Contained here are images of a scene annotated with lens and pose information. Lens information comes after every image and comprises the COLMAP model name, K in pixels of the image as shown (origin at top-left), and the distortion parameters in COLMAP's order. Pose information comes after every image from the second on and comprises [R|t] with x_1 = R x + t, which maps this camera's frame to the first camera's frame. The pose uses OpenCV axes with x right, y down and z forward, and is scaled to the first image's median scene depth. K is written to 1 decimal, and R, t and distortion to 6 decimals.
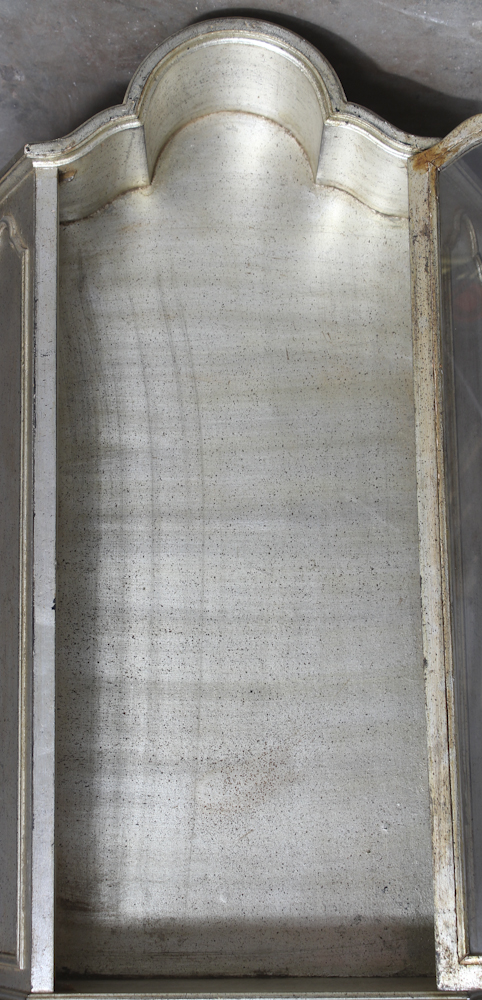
lens RADIAL K [[1758.2, 0, 201.2], [0, 1758.2, 519.9], [0, 0, 1]] dist [-0.004300, 0.000000]
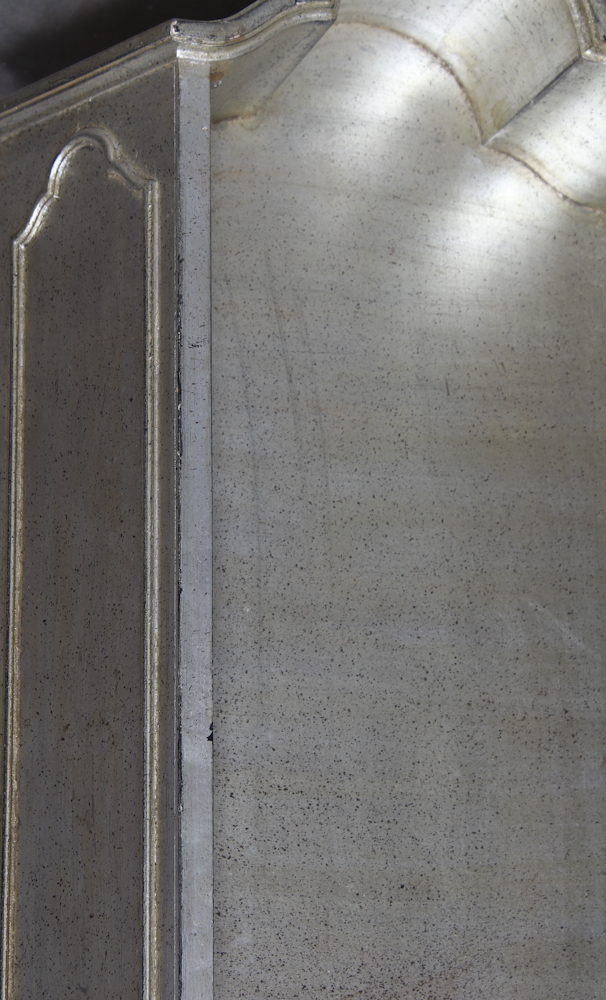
lens RADIAL K [[2484.3, 0, 254.9], [0, 2484.3, 509.8], [0, 0, 1]] dist [0.072408, 0.000000]
pose [[0.941111, 0.084363, 0.327402, -0.339616], [-0.058593, 0.994412, -0.087810, 0.042245], [-0.332980, 0.063456, 0.940796, 0.131437]]
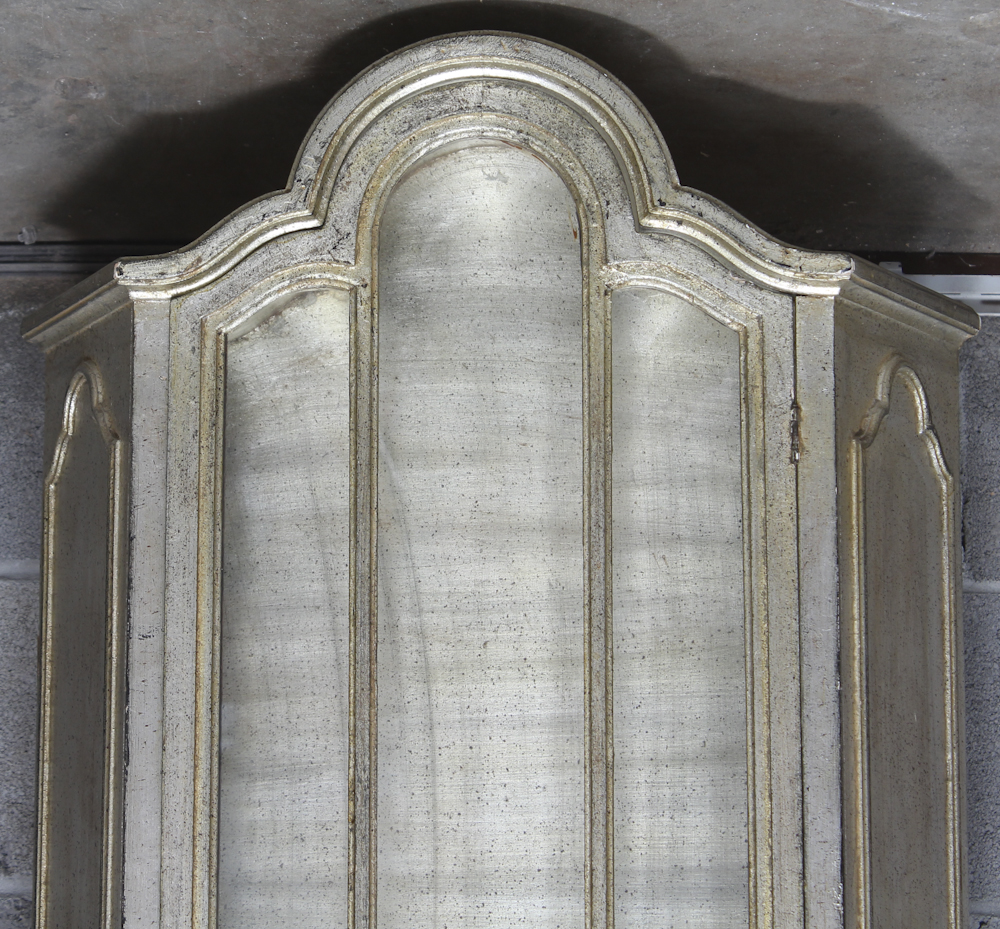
lens RADIAL K [[3909.2, 0, 356.8], [0, 3909.2, 413.5], [0, 0, 1]] dist [0.127889, 0.000000]
pose [[0.996348, 0.006894, -0.085102, 0.083180], [-0.005579, 0.999862, 0.015677, -0.175830], [0.085199, -0.015145, 0.996249, -0.252663]]
